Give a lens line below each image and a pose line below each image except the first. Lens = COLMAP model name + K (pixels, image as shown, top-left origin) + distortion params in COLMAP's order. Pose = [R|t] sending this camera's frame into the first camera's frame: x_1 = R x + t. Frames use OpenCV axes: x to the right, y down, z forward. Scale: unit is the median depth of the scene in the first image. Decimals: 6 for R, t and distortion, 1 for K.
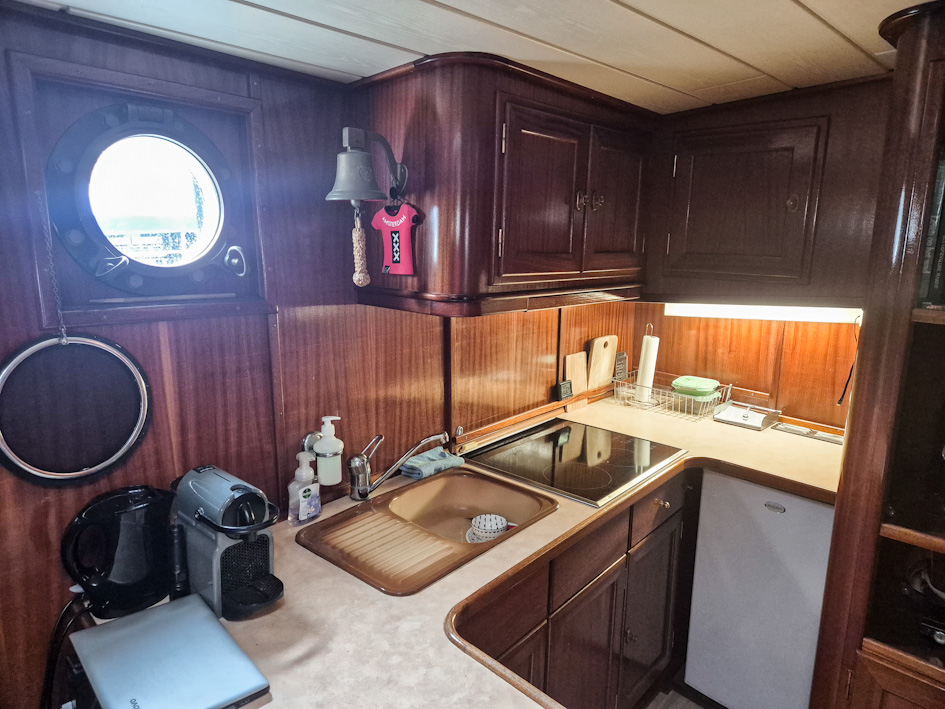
lens RADIAL K [[630.9, 0, 475.0], [0, 630.9, 329.8], [0, 0, 1]] dist [-0.004171, -0.003529]
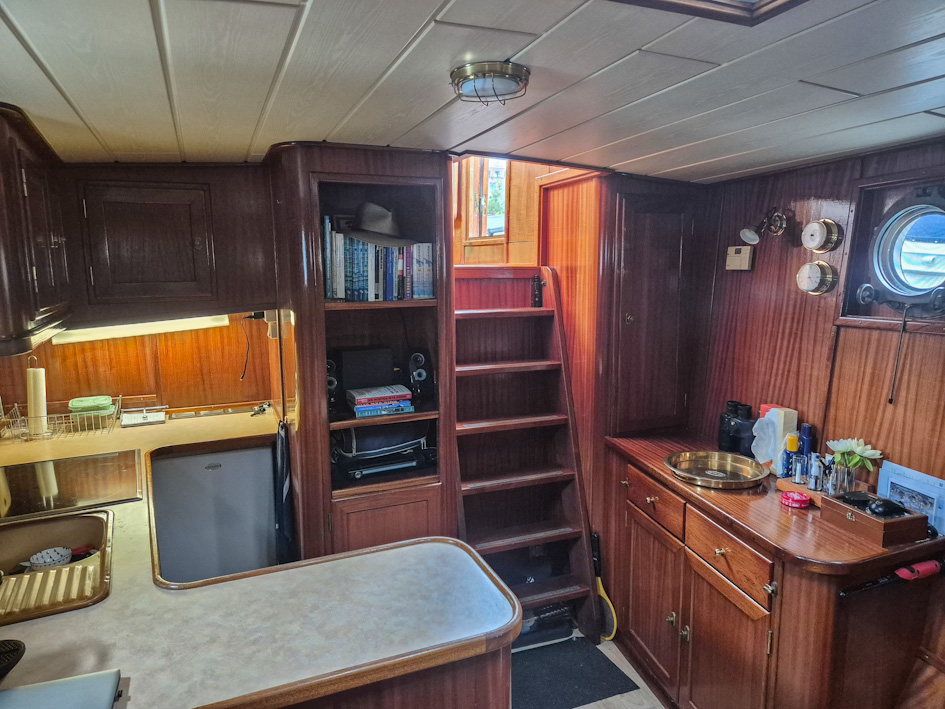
lens RADIAL K [[623.8, 0, 472.5], [0, 623.8, 354.5], [0, 0, 1]] dist [0.005766, 0.000042]
pose [[0.353388, -0.162136, 0.921319, -0.419784], [0.158138, 0.981046, 0.111990, -0.013369], [-0.922014, 0.106120, 0.372329, -0.034660]]
